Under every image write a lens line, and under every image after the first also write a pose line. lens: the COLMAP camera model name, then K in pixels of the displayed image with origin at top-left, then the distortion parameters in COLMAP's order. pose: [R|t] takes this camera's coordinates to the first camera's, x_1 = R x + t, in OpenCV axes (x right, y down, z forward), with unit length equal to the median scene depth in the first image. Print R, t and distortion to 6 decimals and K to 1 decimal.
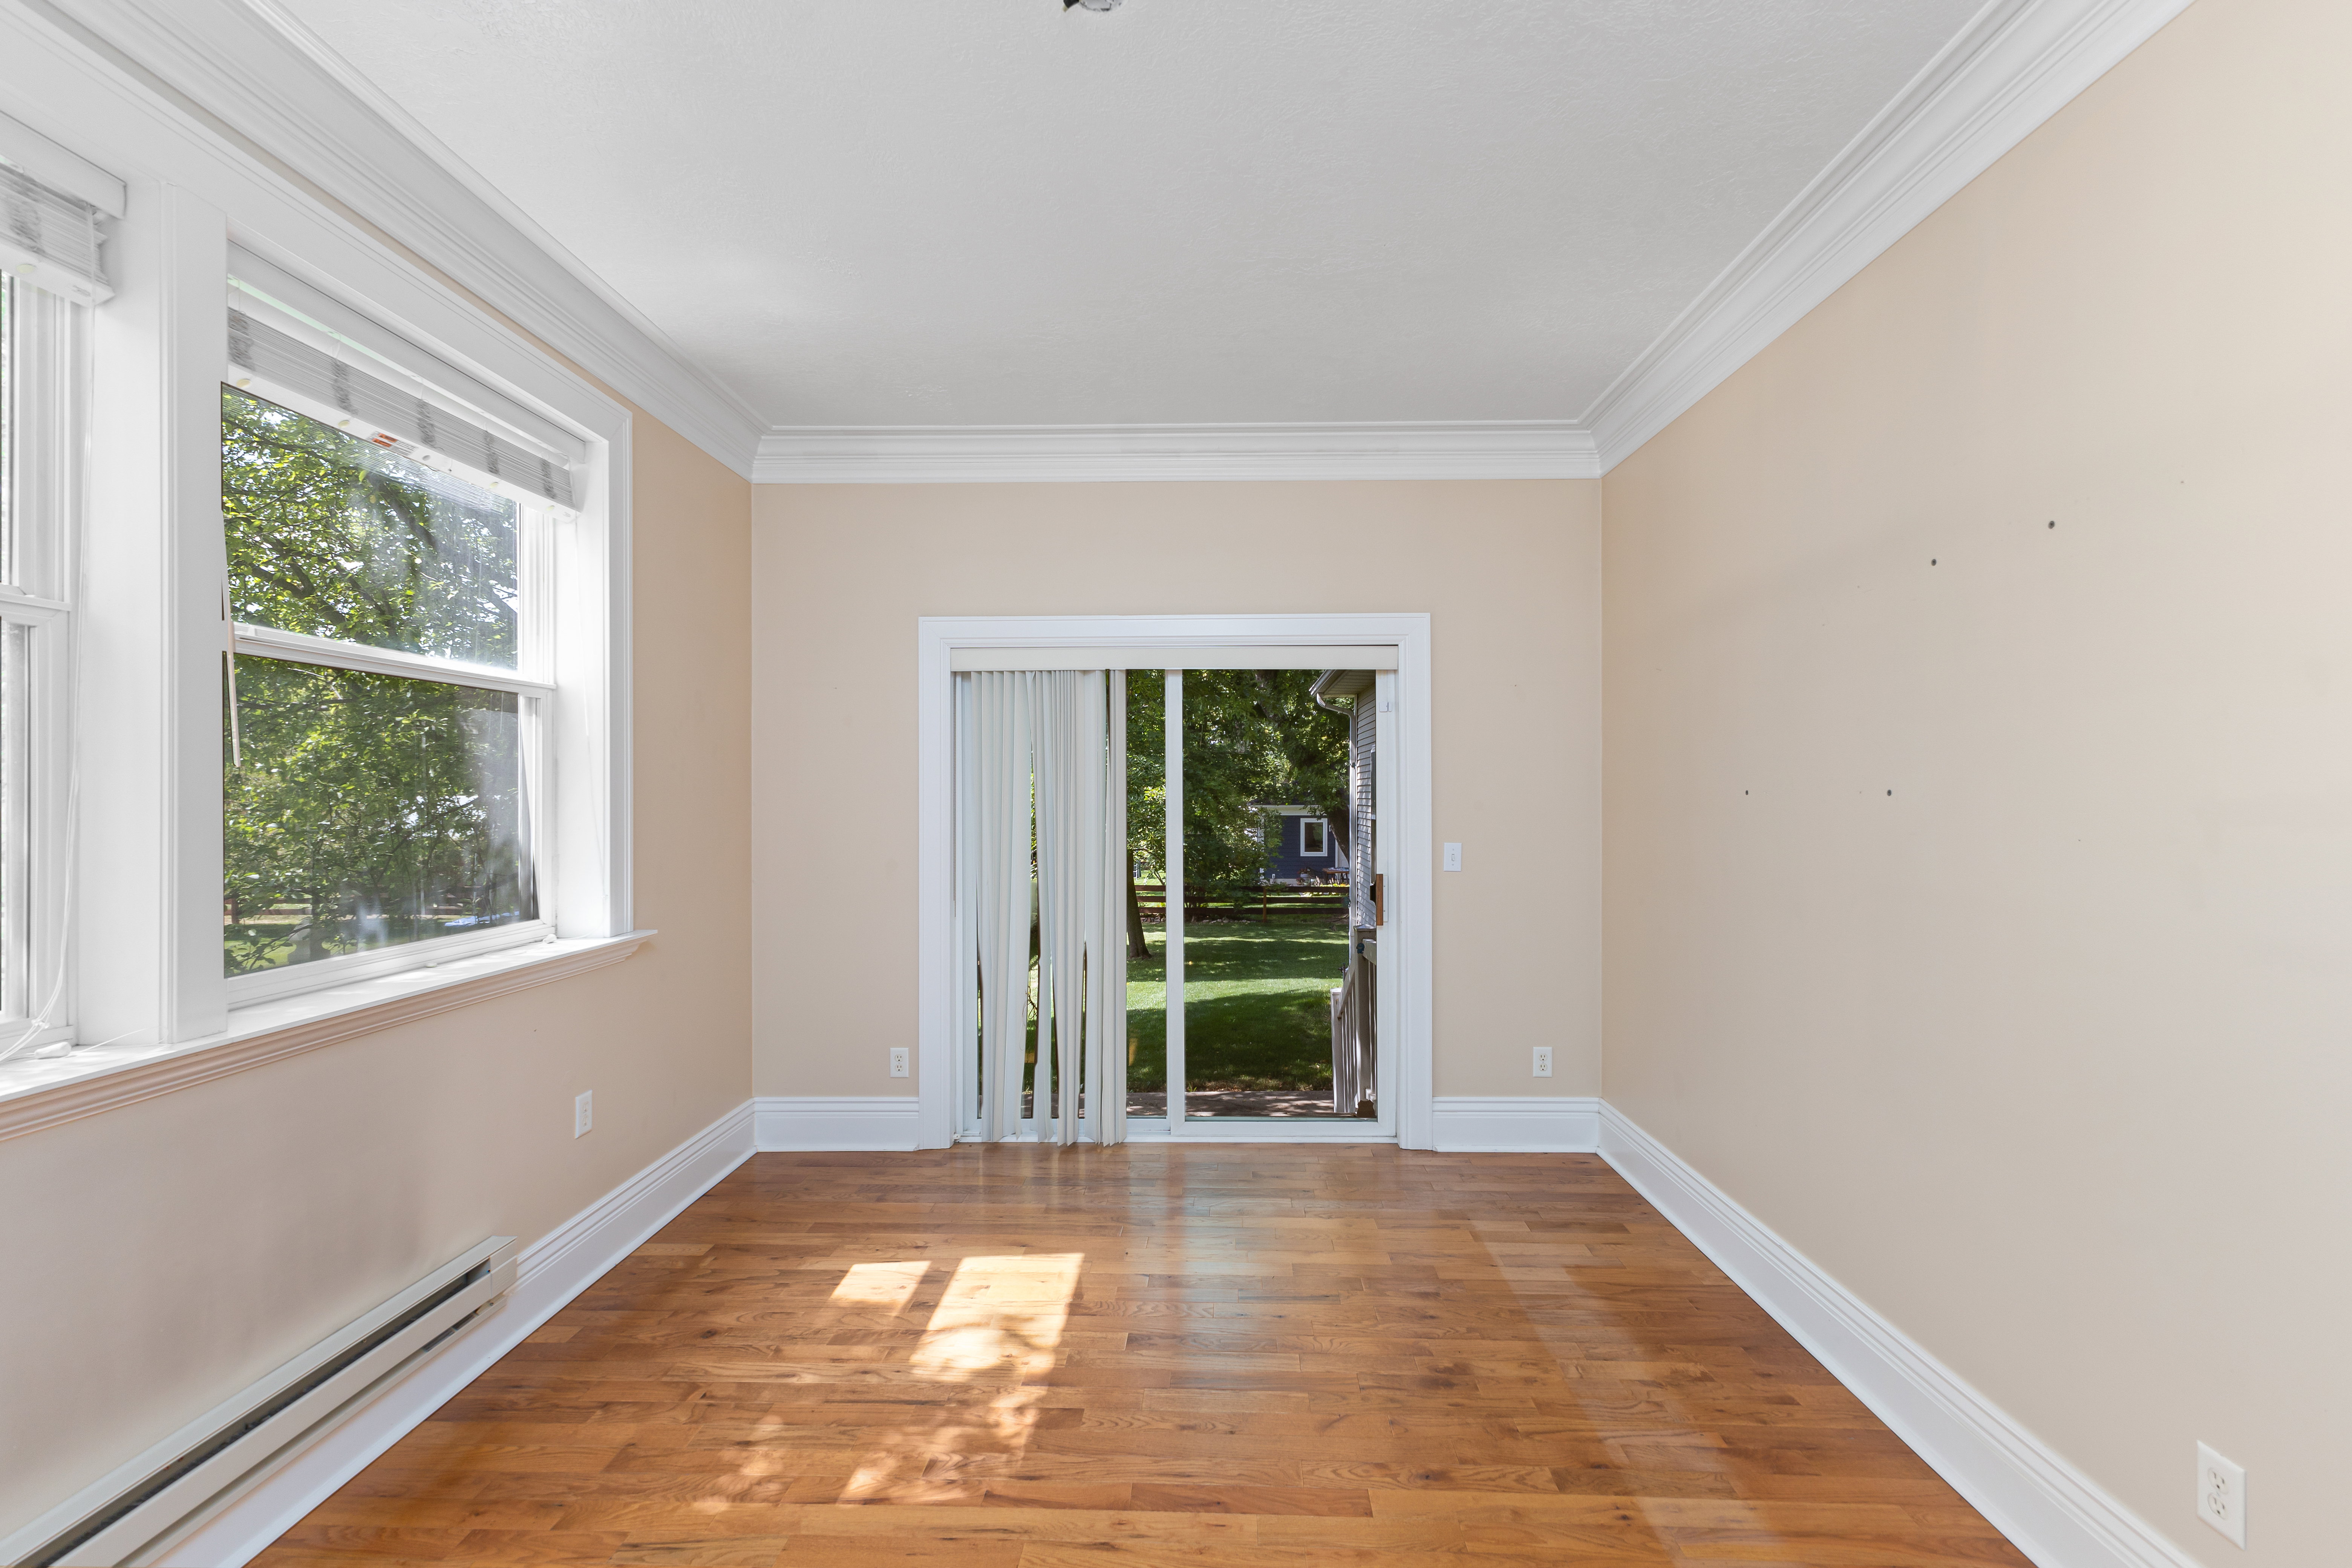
lens RADIAL K [[1019.2, 0, 1183.0], [0, 1019.2, 791.2], [0, 0, 1]] dist [0.000321, 0.000270]
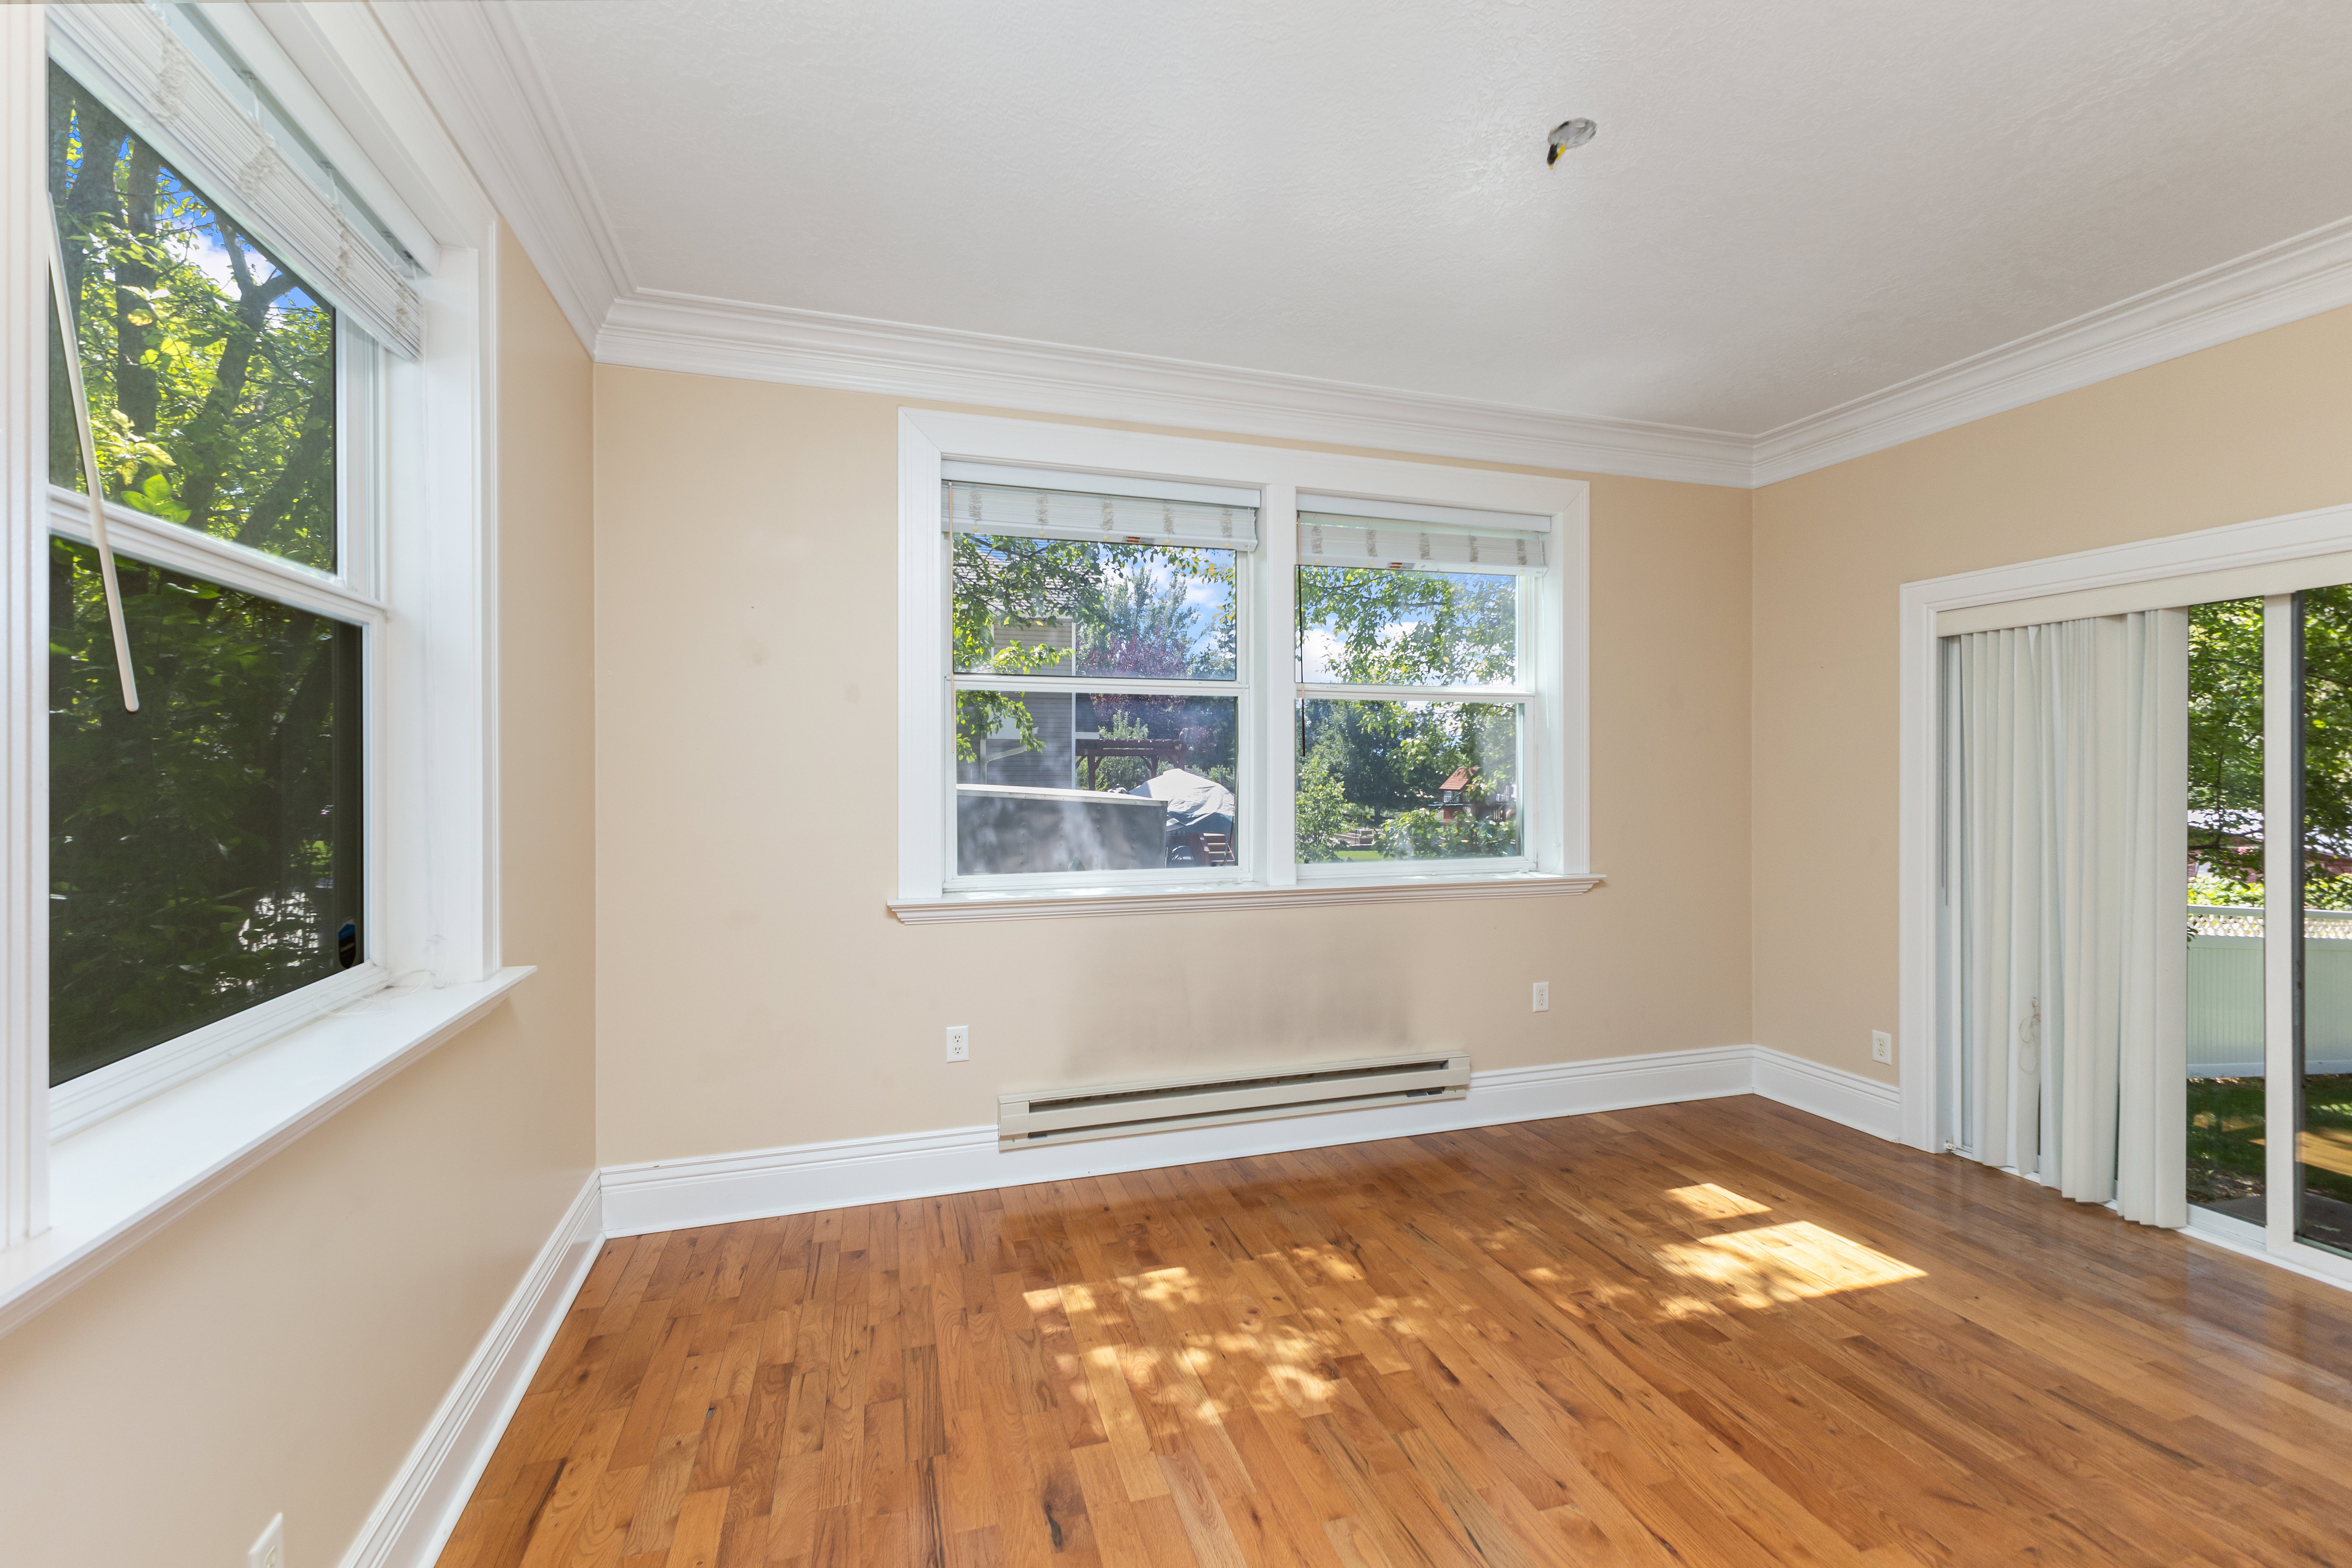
lens RADIAL K [[1019.2, 0, 1179.2], [0, 1019.2, 773.9], [0, 0, 1]] dist [0.000321, 0.000270]
pose [[0.310401, 0.005820, -0.950588, 0.592906], [0.002331, 0.999974, 0.006884, -0.002759], [0.950603, -0.004353, 0.310379, 0.086645]]
